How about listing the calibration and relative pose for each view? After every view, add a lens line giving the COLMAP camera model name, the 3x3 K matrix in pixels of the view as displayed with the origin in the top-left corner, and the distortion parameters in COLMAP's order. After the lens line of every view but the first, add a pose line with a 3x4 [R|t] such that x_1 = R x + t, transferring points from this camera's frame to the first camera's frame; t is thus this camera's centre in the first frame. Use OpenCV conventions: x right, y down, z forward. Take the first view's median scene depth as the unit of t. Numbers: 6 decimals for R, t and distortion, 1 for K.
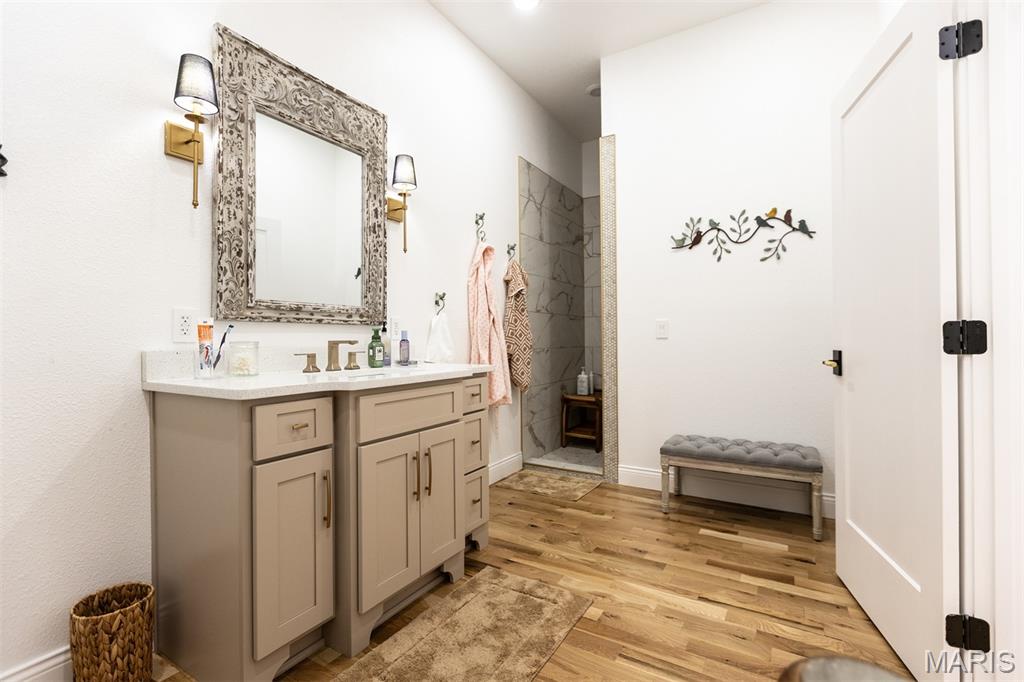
lens RADIAL K [[462.1, 0, 512.0], [0, 462.1, 341.0], [0, 0, 1]] dist [-0.001864, 0.000120]
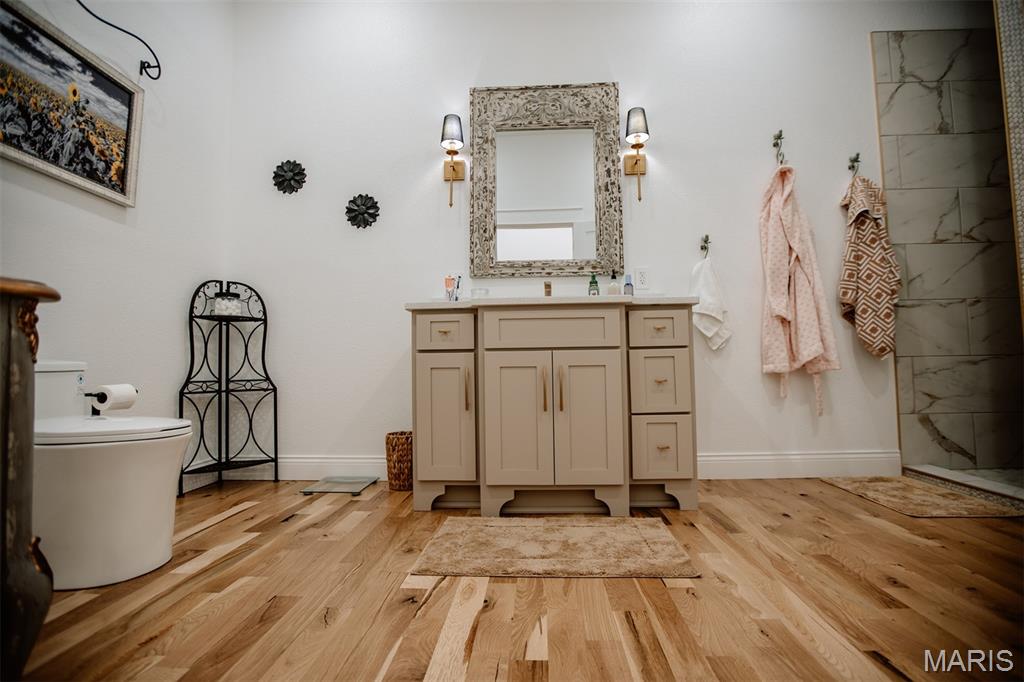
lens RADIAL K [[461.2, 0, 512.0], [0, 461.2, 341.0], [0, 0, 1]] dist [-0.057741, 0.020458]
pose [[0.475600, -0.047444, -0.878381, 0.556414], [0.008849, 0.998752, -0.049155, 0.179816], [0.879617, 0.015606, 0.475427, 0.316726]]
